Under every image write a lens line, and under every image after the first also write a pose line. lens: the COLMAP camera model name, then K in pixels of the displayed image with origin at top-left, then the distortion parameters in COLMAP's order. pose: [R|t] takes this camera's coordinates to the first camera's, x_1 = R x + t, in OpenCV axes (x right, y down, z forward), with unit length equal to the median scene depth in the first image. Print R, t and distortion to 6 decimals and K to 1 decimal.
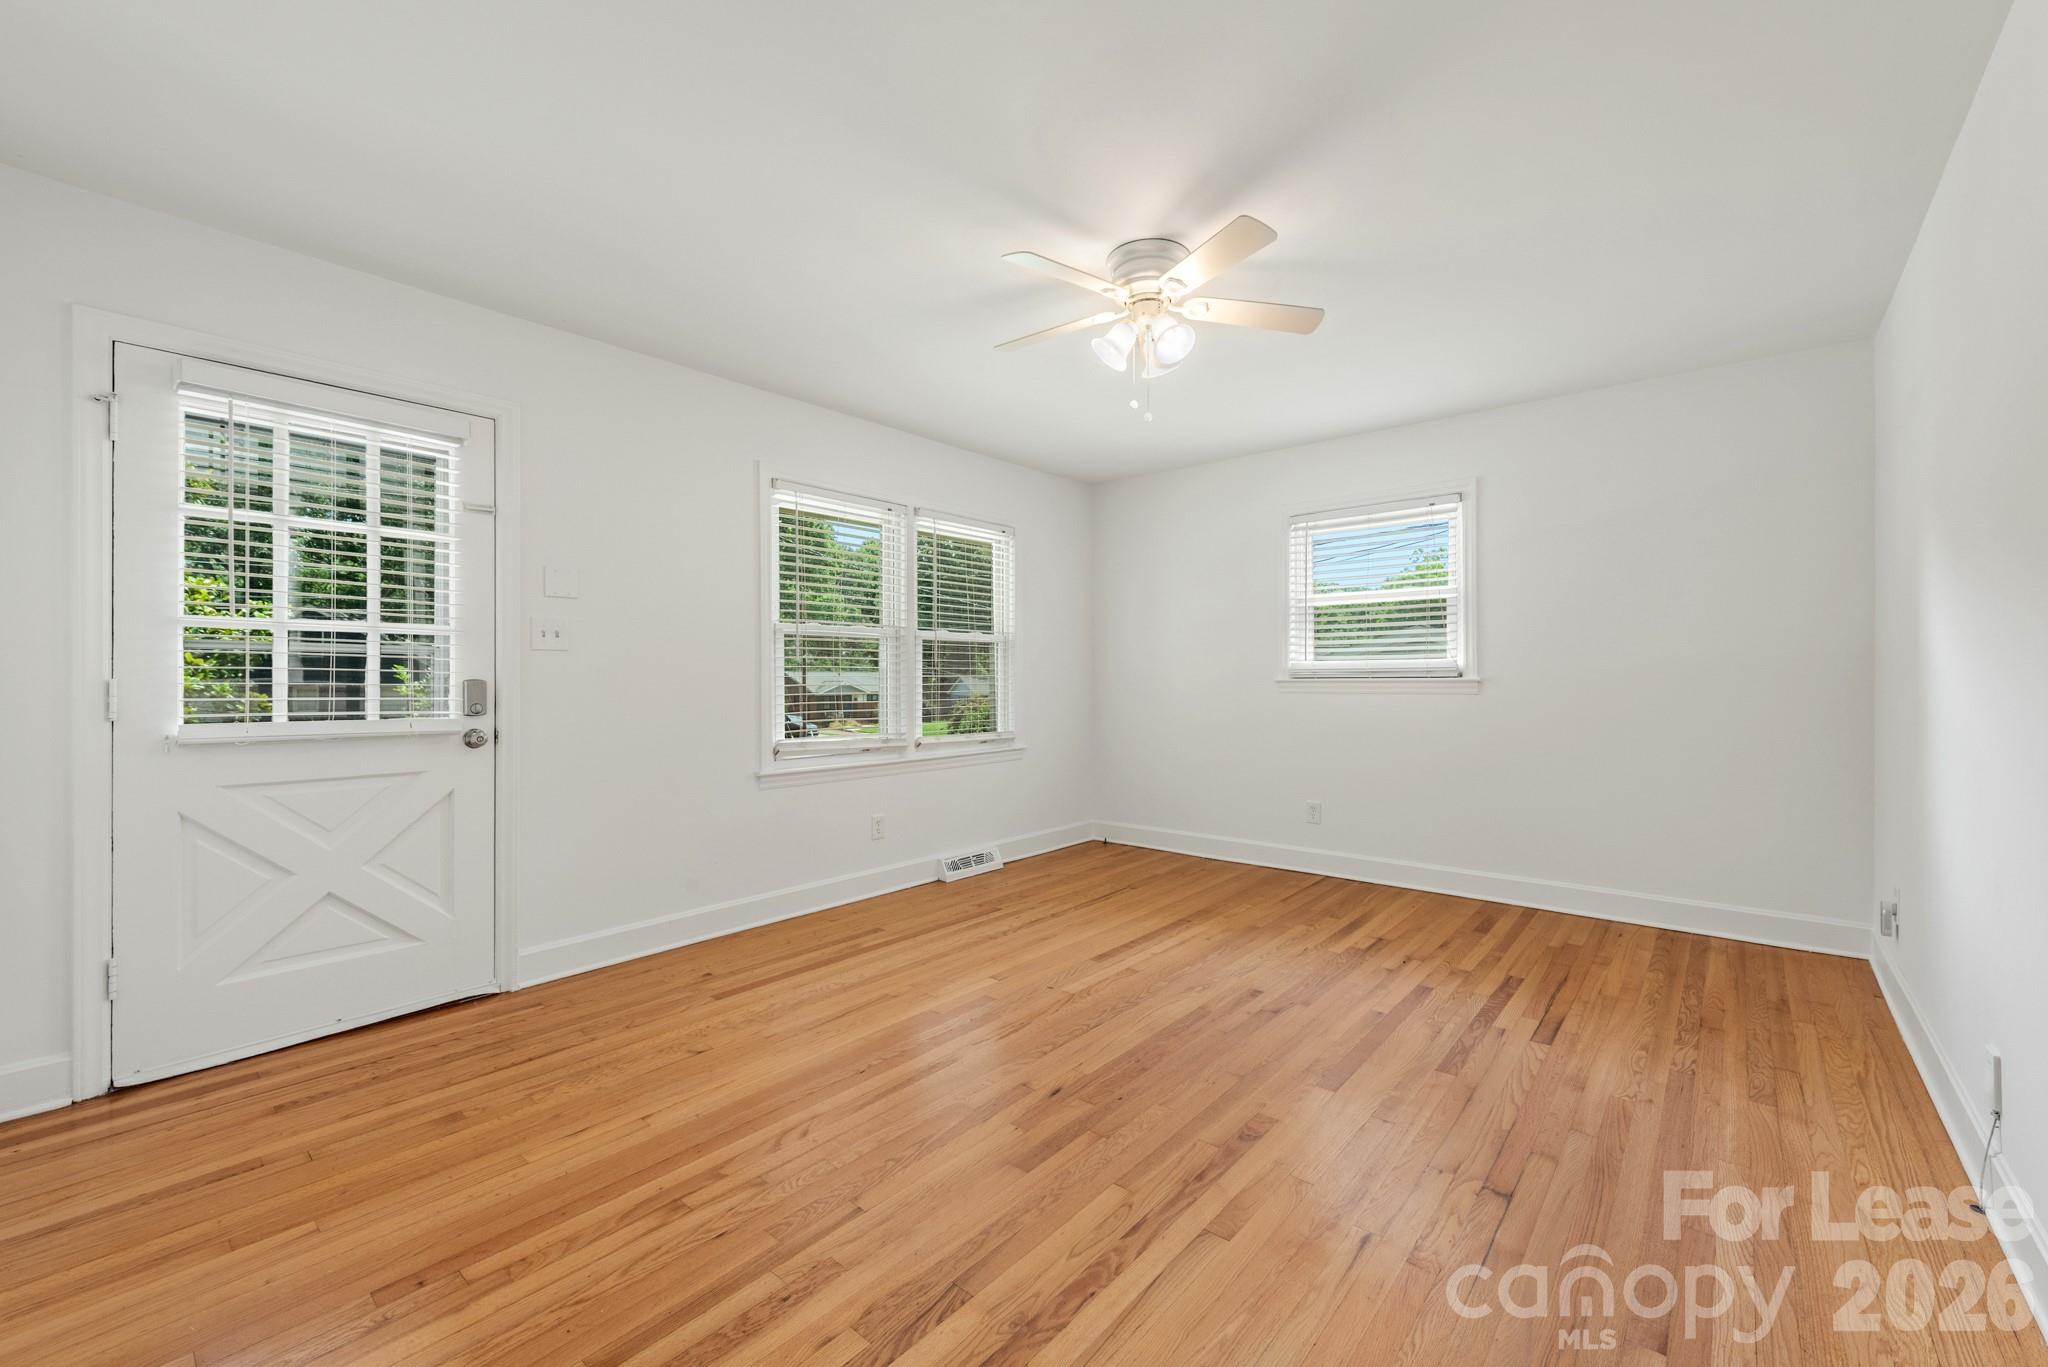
lens RADIAL K [[833.1, 0, 1032.7], [0, 833.1, 678.3], [0, 0, 1]] dist [0.003144, 0.000209]
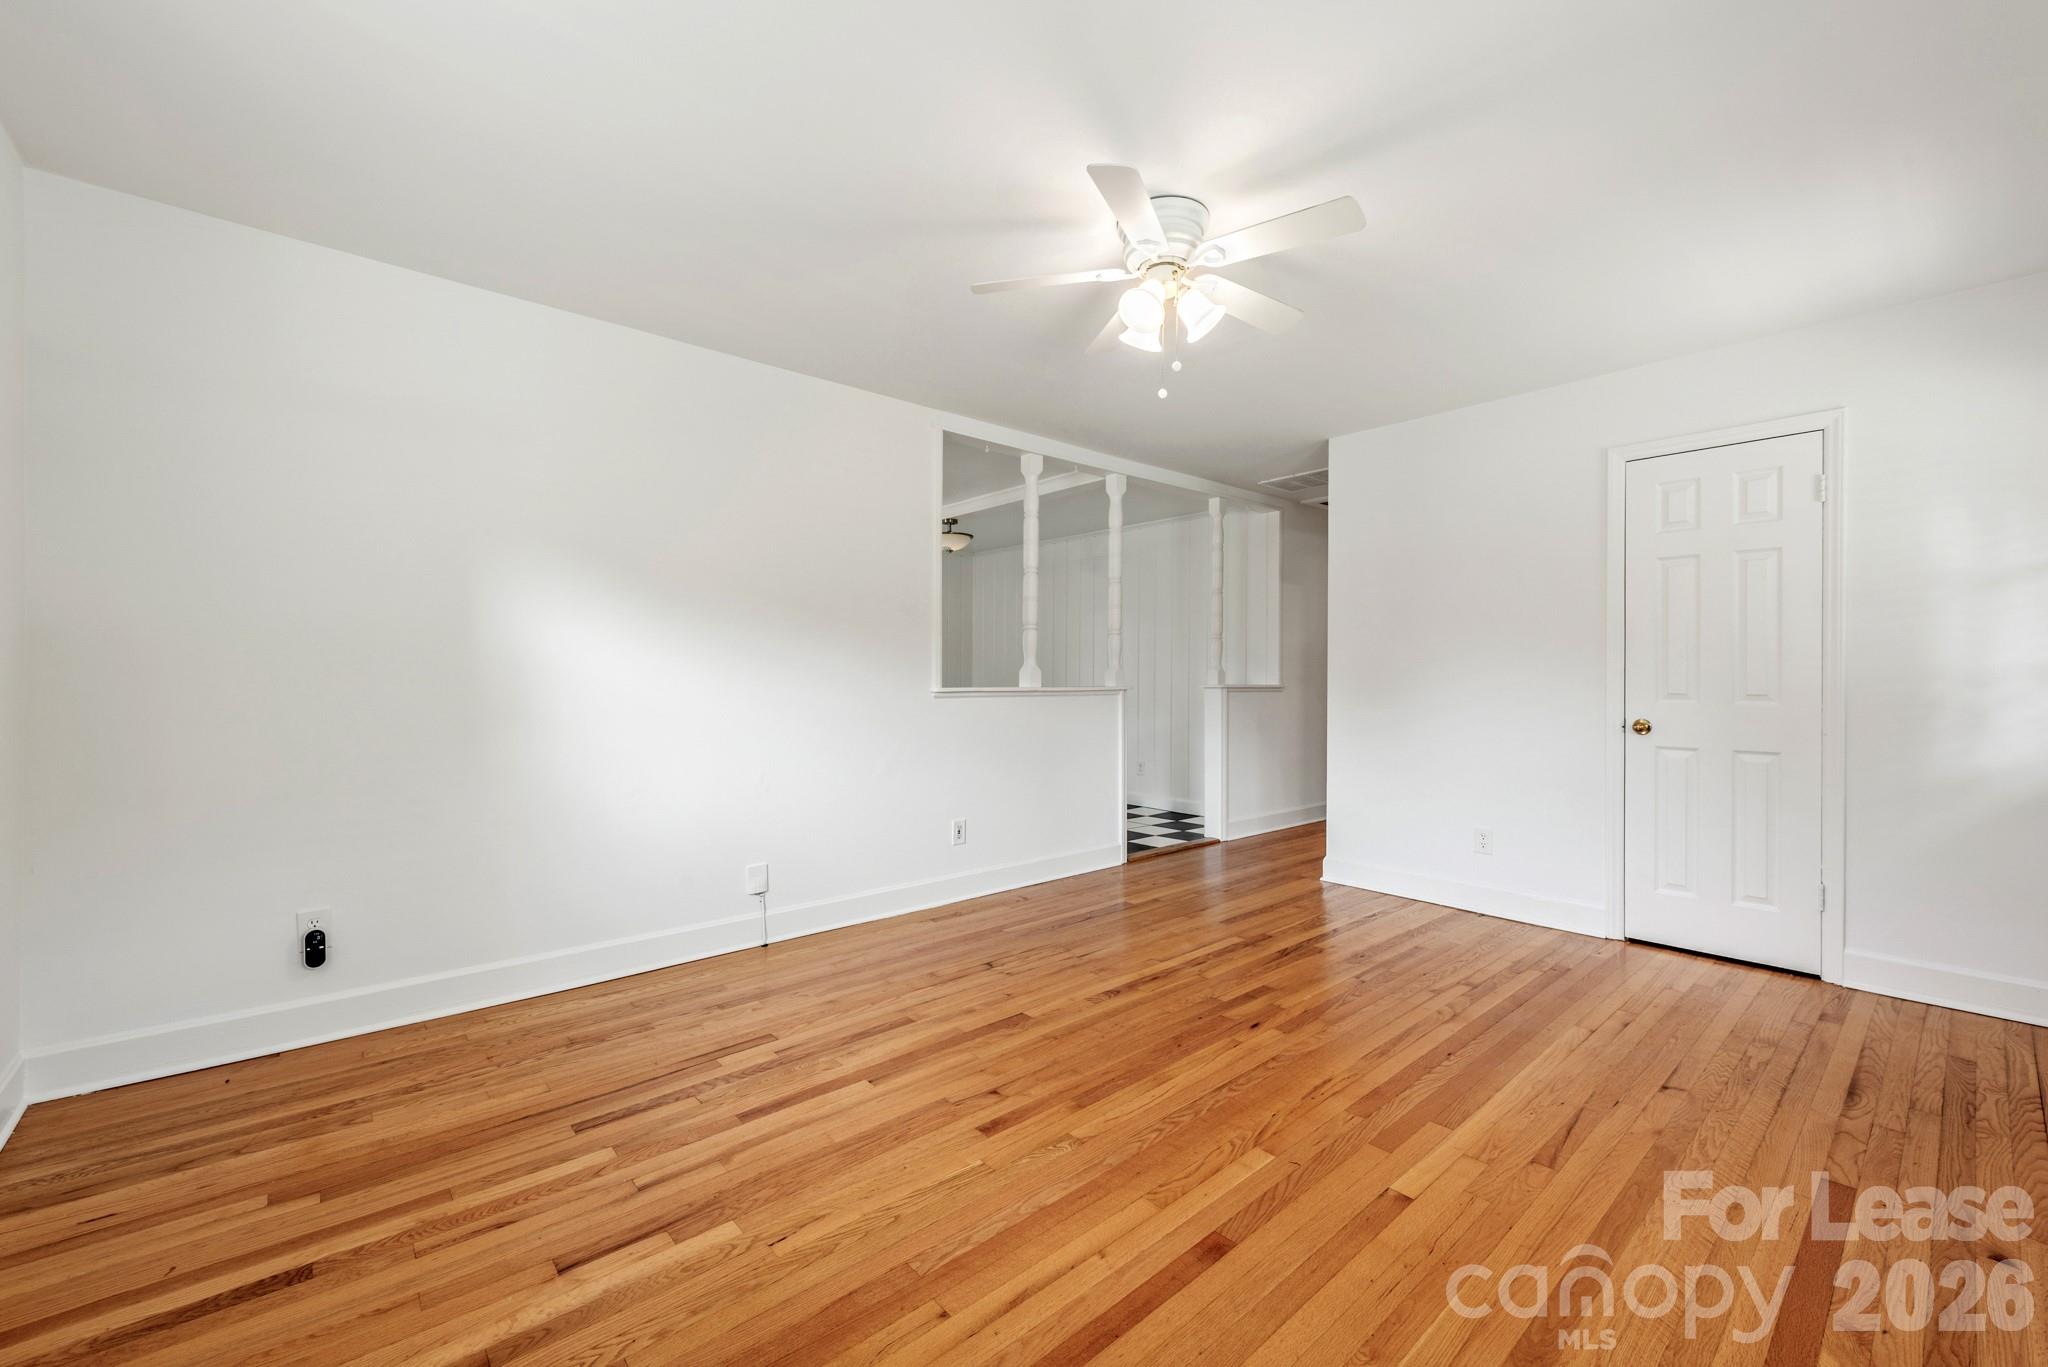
lens RADIAL K [[833.1, 0, 1020.9], [0, 833.1, 680.1], [0, 0, 1]] dist [0.003144, 0.000209]
pose [[-0.988152, 0.001411, 0.153474, 0.156478], [0.001832, 0.999995, 0.002596, -0.001912], [-0.153469, 0.002847, -0.988149, 1.997004]]
